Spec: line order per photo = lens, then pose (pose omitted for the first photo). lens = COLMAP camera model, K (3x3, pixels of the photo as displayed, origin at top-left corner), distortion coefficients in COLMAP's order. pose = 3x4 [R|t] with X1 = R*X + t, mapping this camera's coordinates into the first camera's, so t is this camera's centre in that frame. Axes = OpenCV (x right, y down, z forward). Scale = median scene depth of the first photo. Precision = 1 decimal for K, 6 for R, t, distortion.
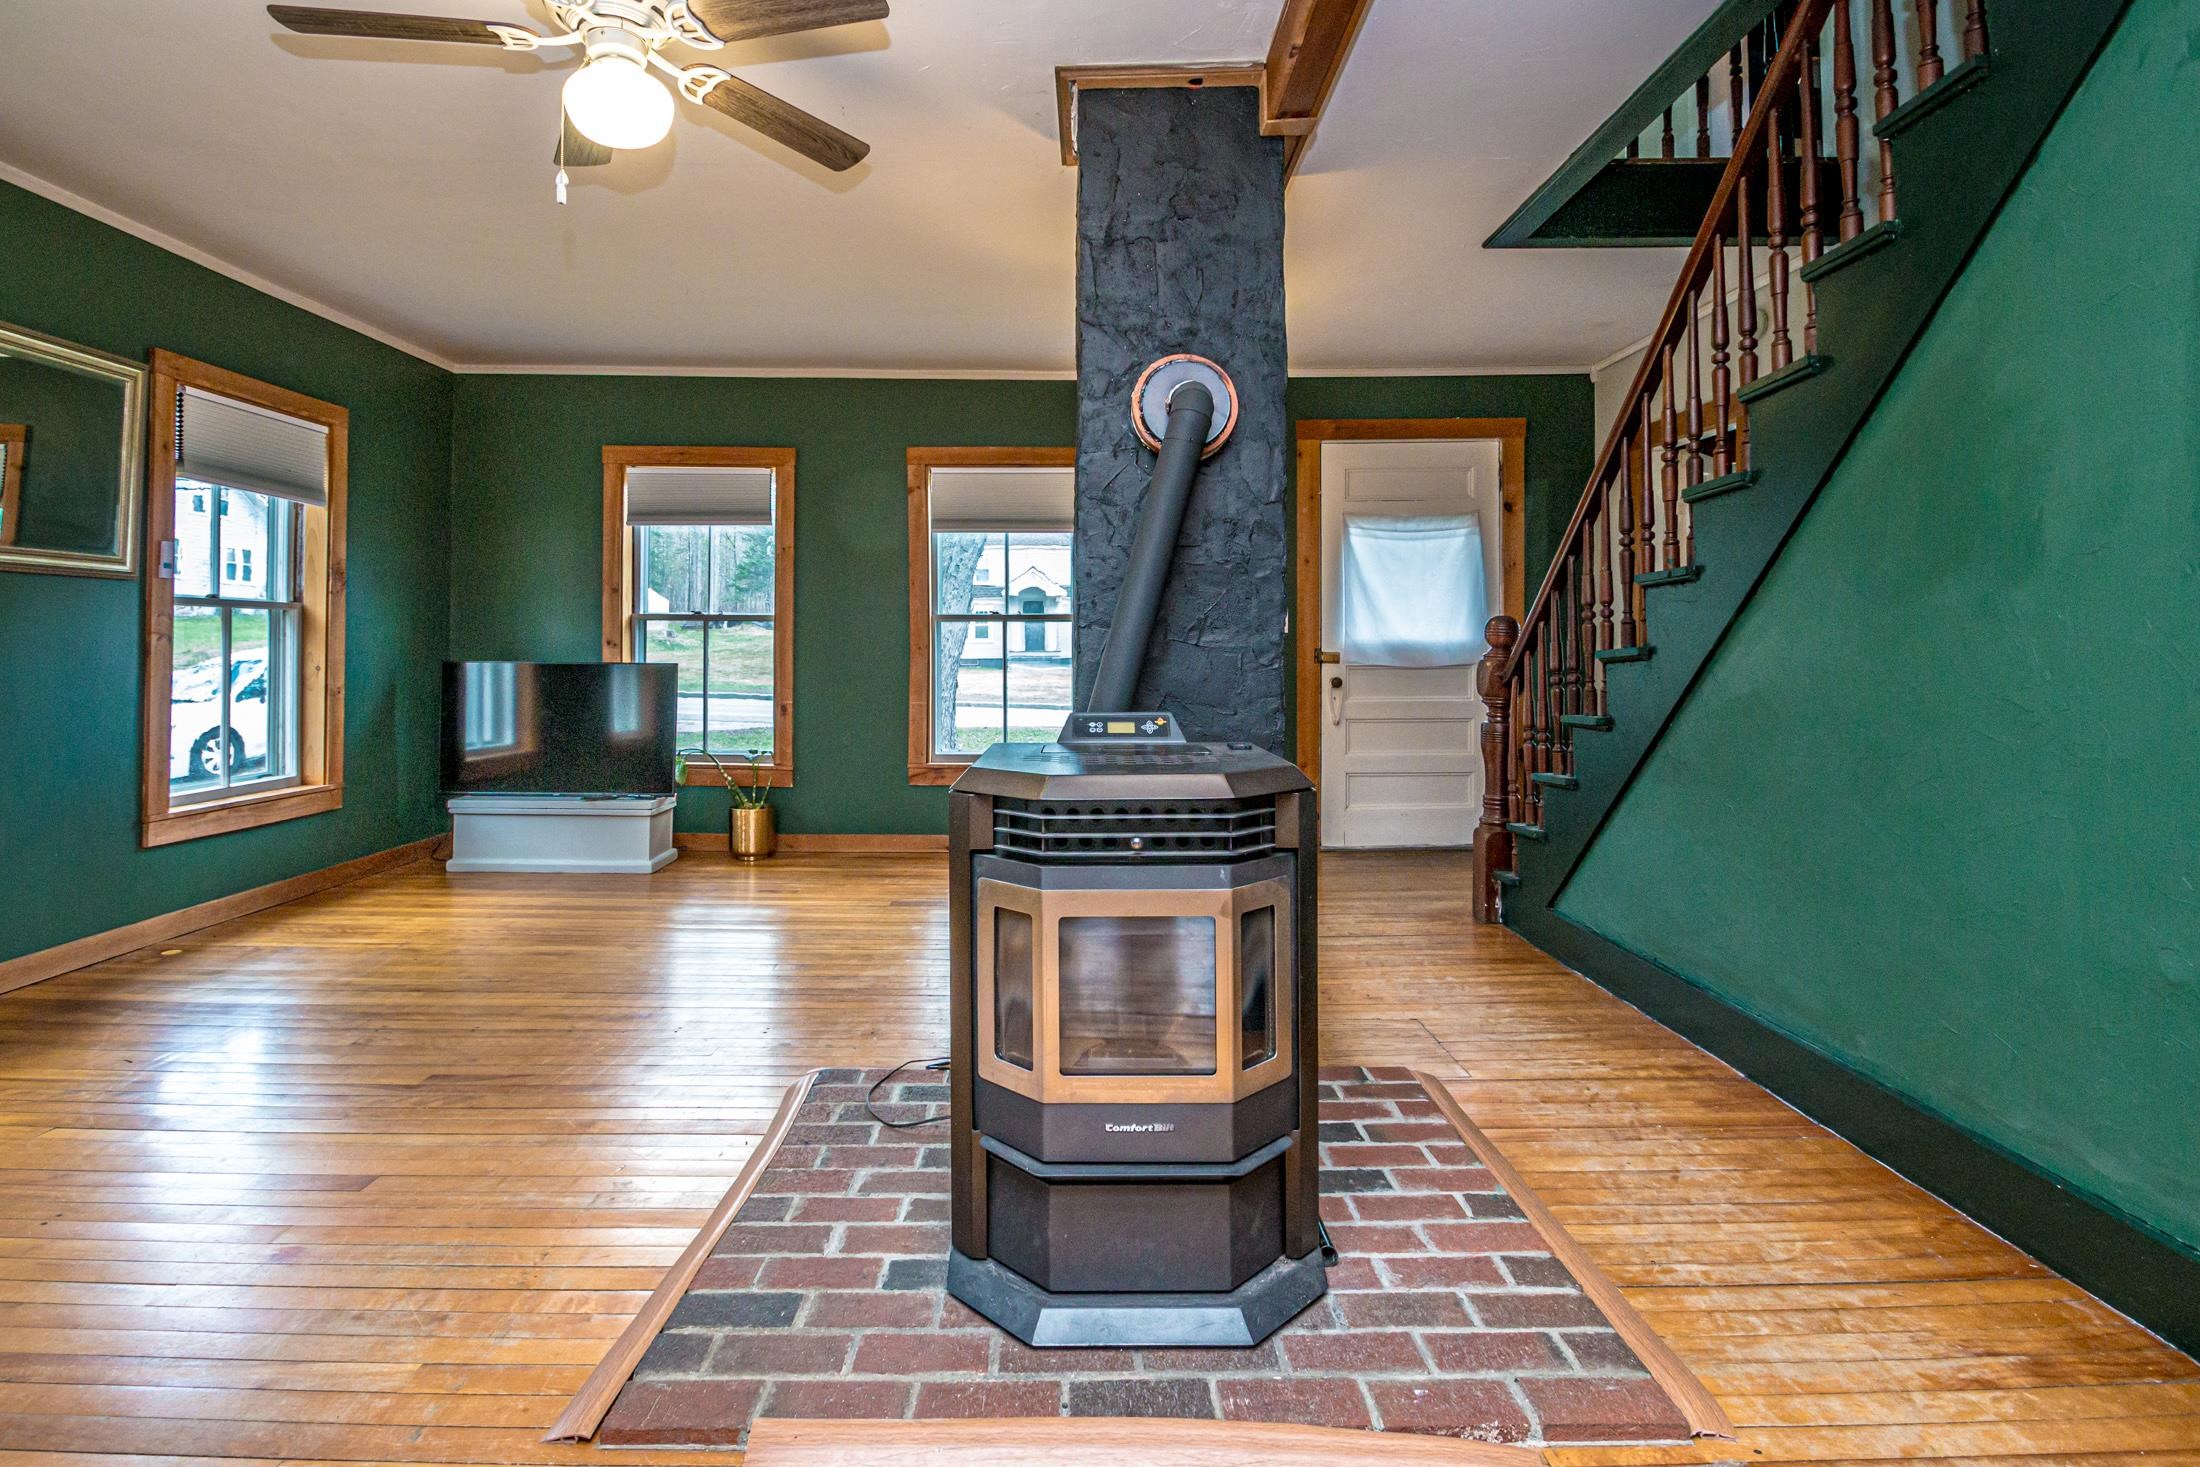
lens RADIAL K [[1086.0, 0, 1083.6], [0, 1086.0, 642.0], [0, 0, 1]] dist [0.008364, -0.012710]
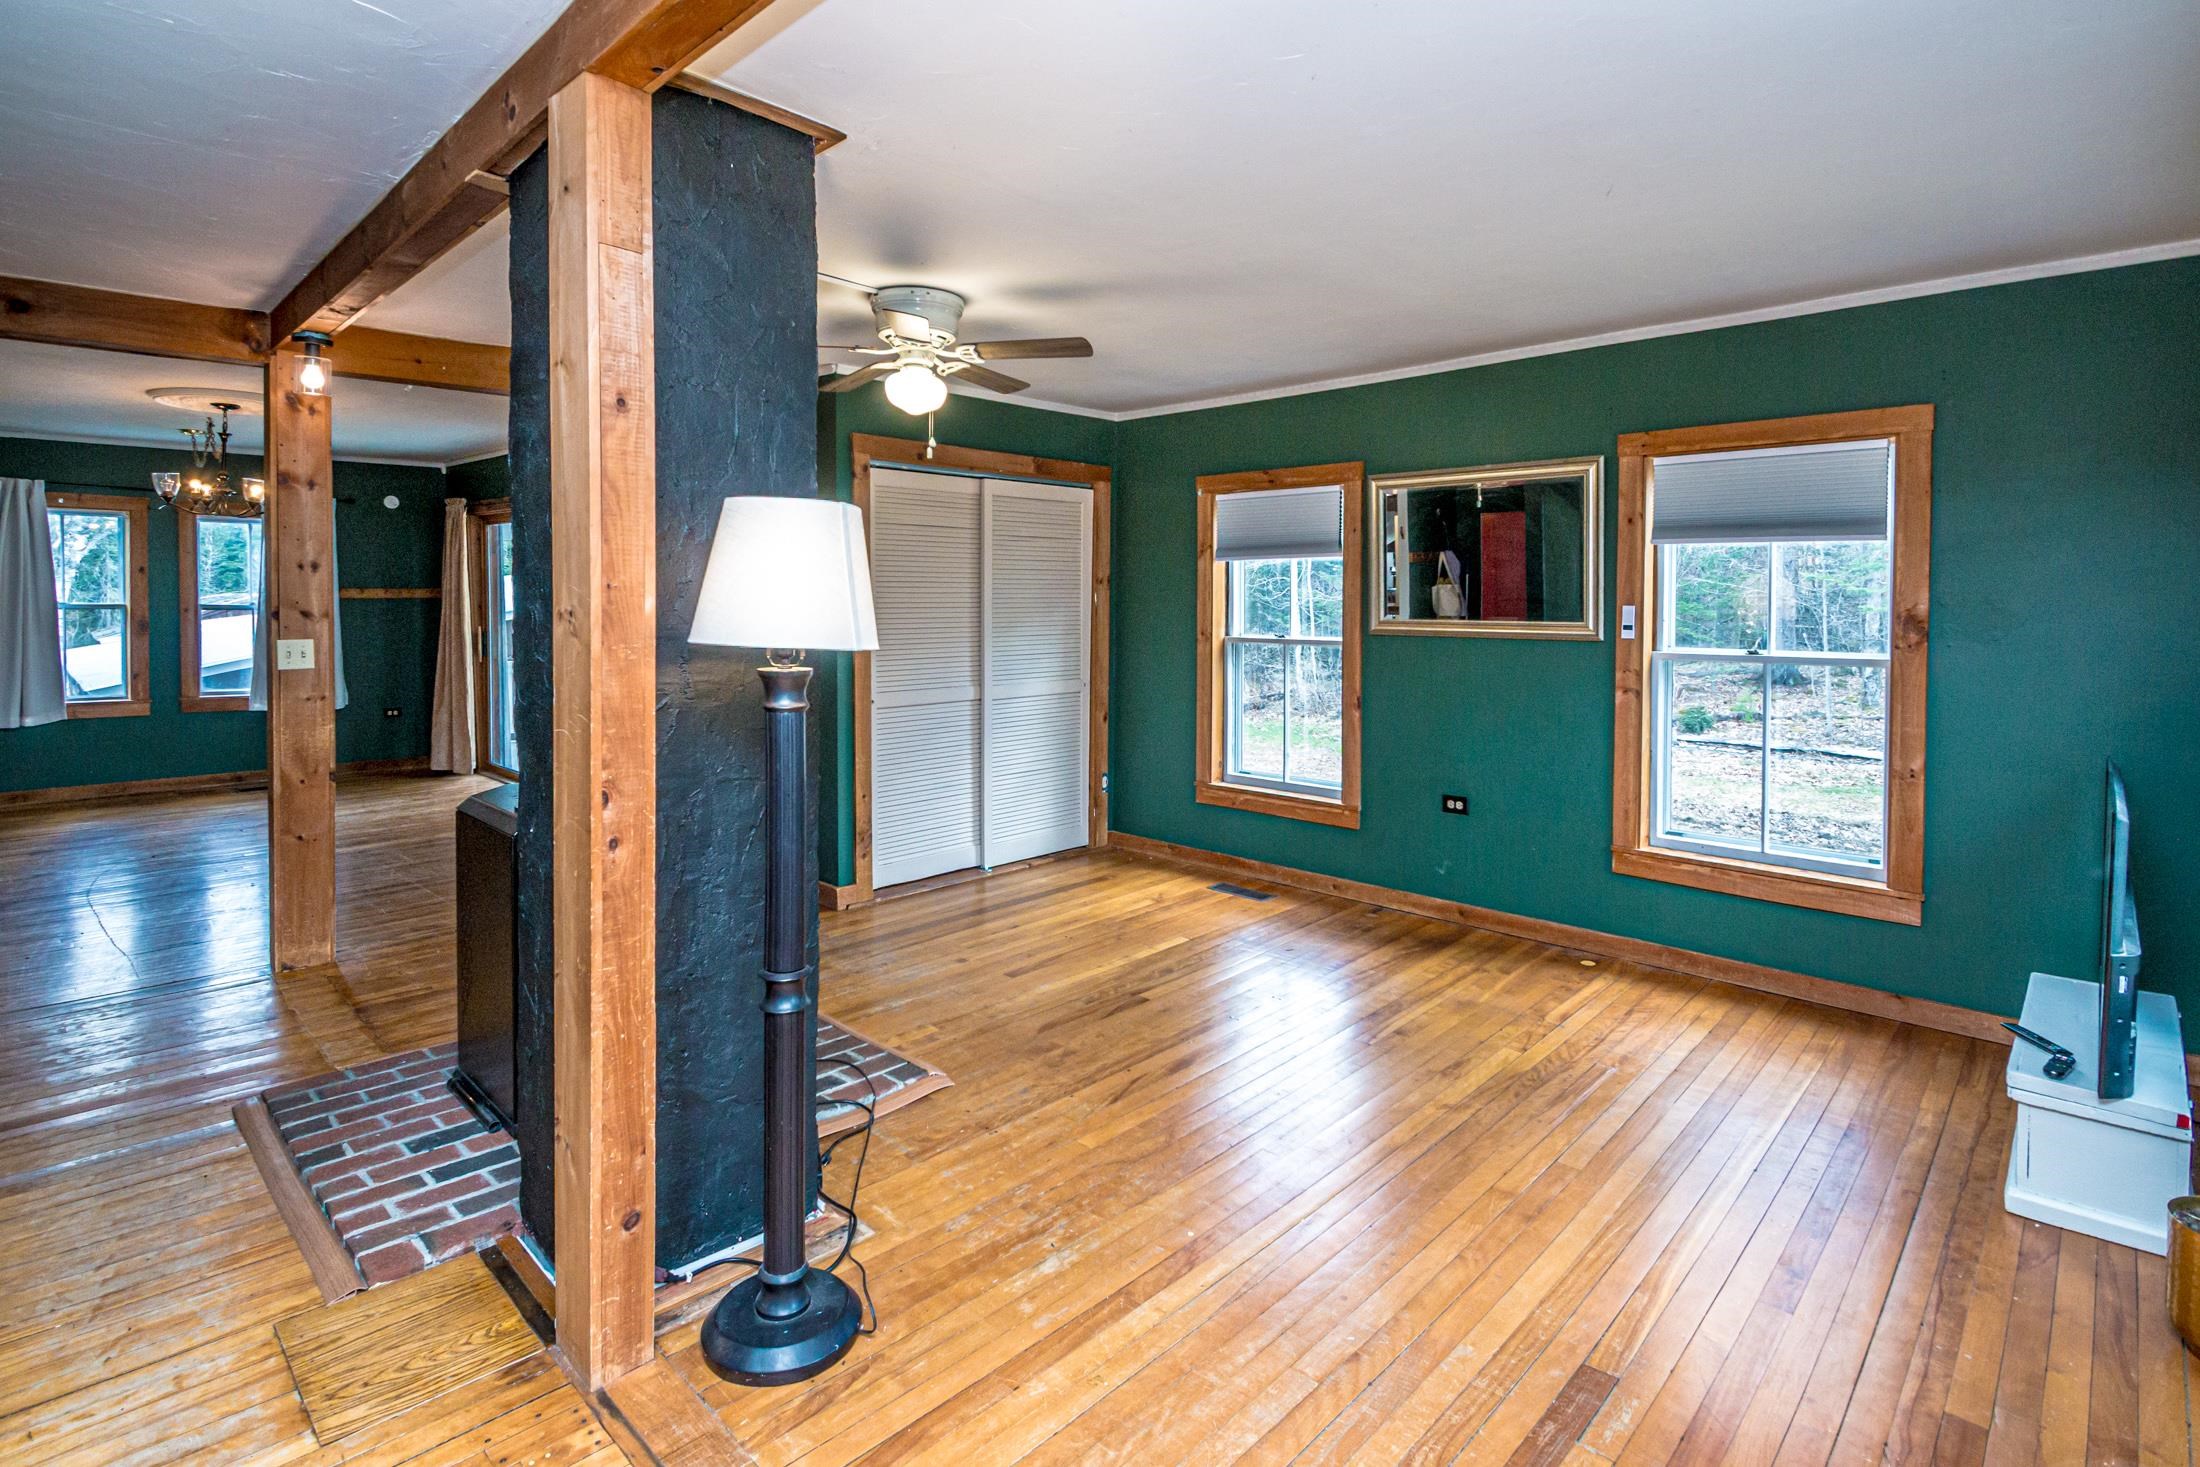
lens RADIAL K [[1086.0, 0, 1074.7], [0, 1086.0, 609.5], [0, 0, 1]] dist [0.008364, -0.012710]
pose [[-0.714712, 0.000600, -0.699418, 0.255438], [-0.001574, 0.999996, 0.002466, -0.066420], [0.699417, 0.002863, -0.714708, 1.028351]]
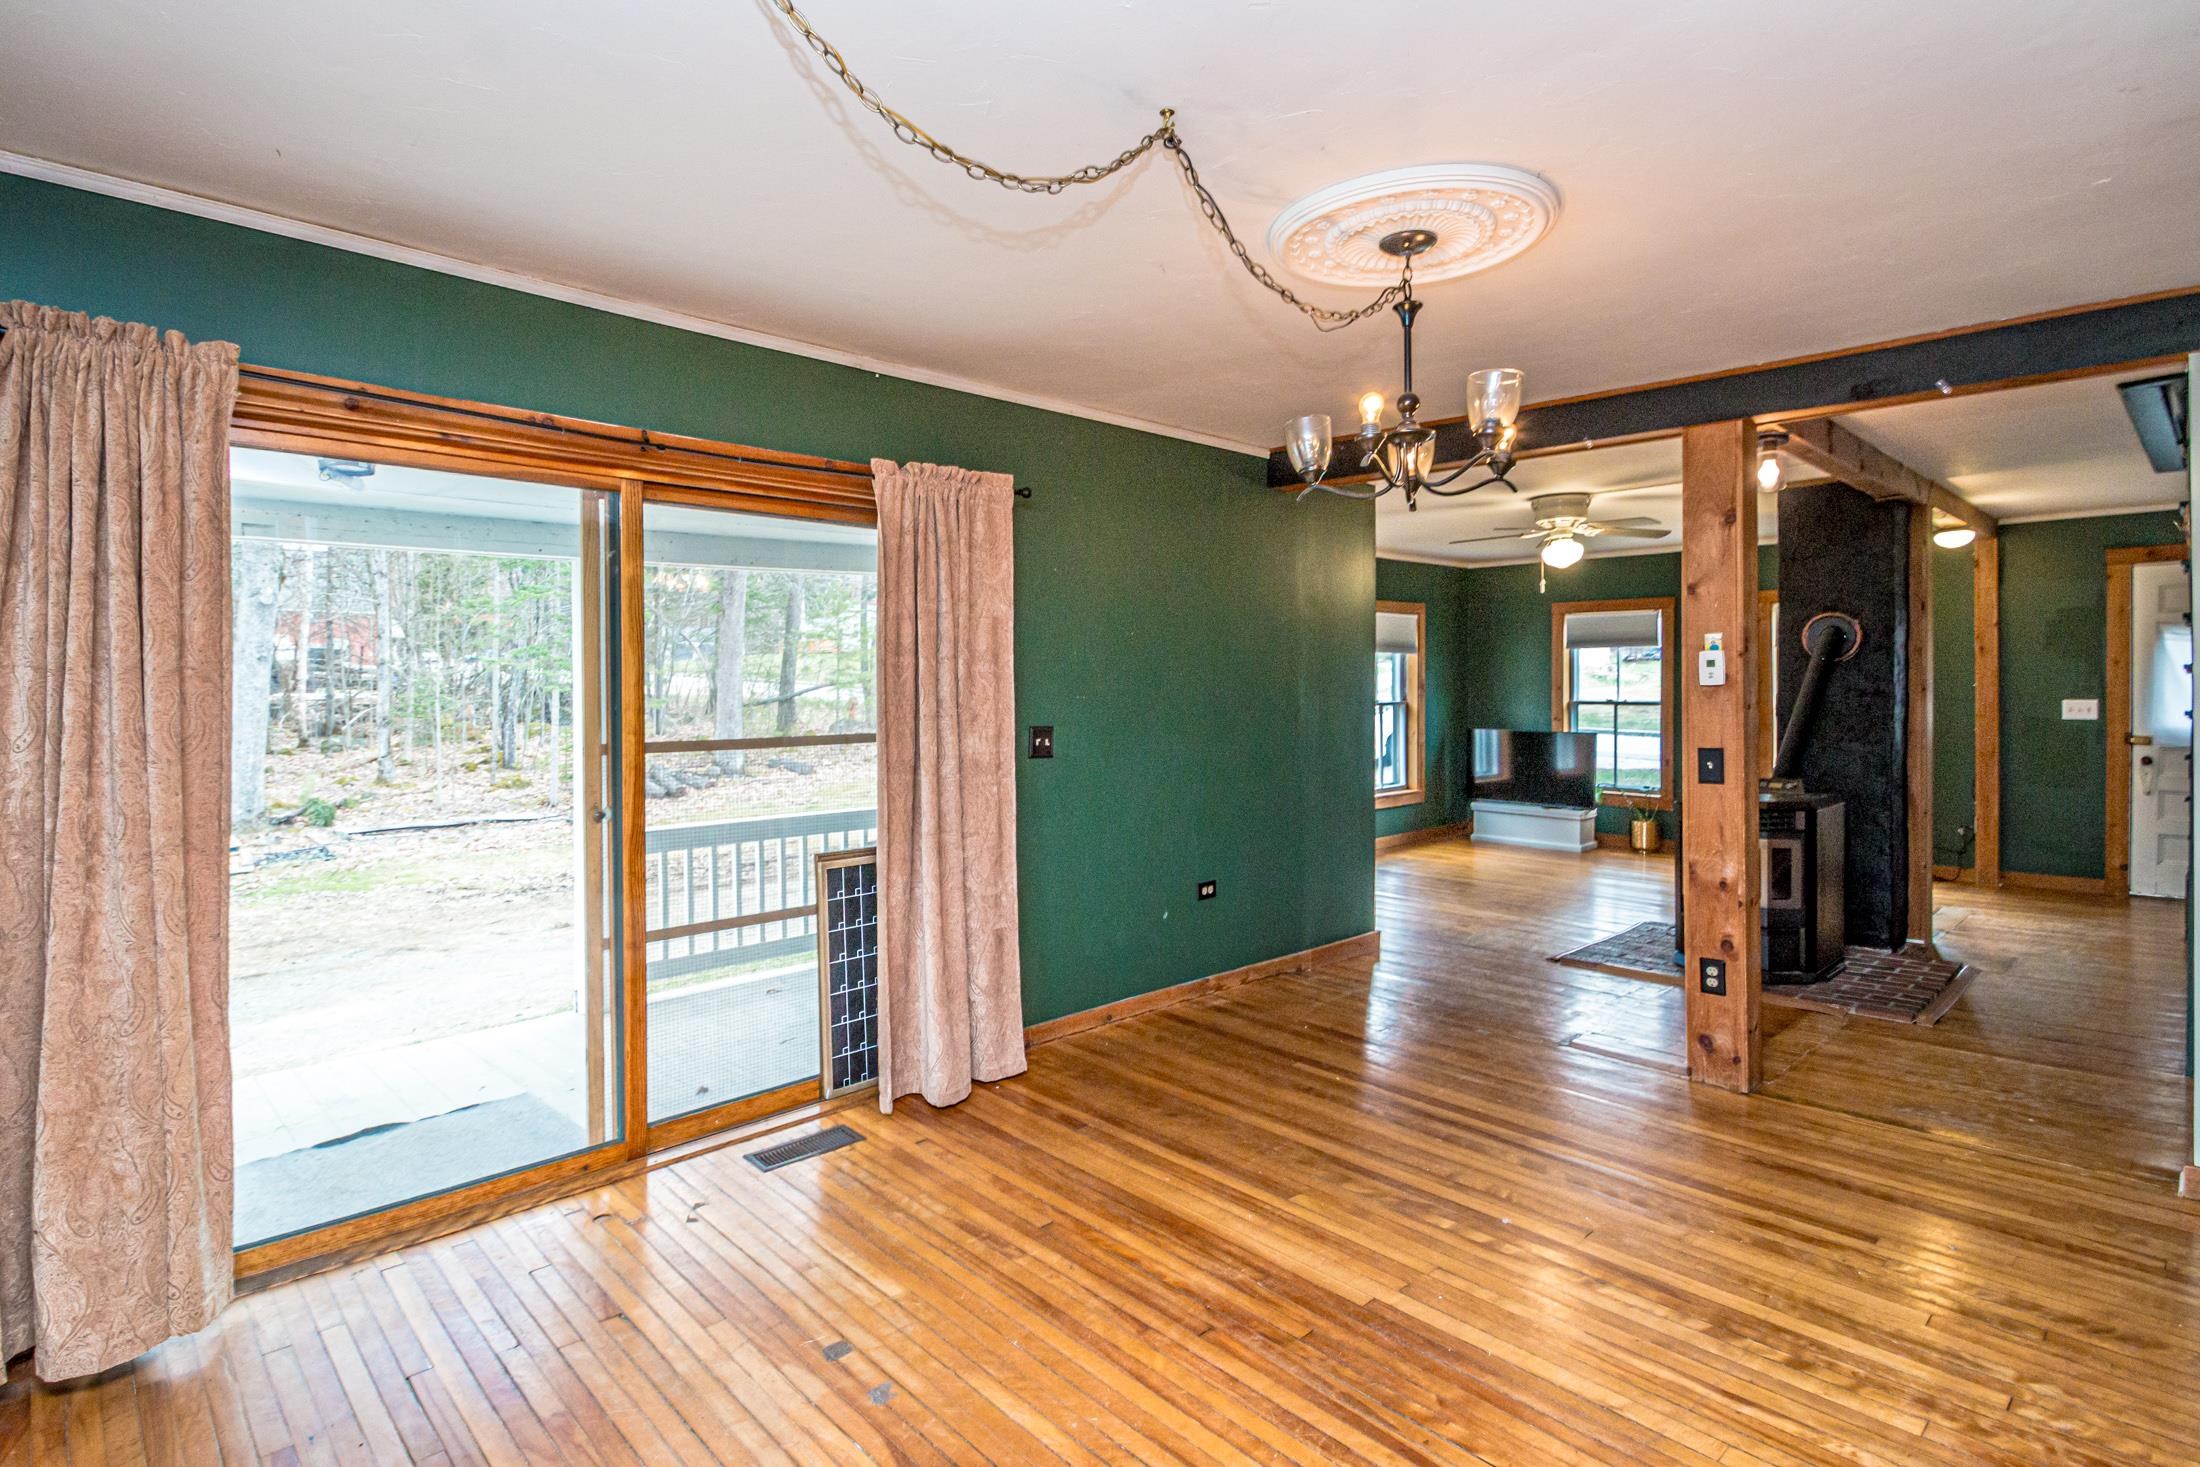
lens RADIAL K [[1086.0, 0, 1076.1], [0, 1086.0, 692.2], [0, 0, 1]] dist [0.008364, -0.012710]
pose [[0.679556, -0.000344, -0.733624, 0.347933], [0.012528, 0.999859, 0.011137, -0.078468], [0.733517, -0.016759, 0.679465, -0.813168]]
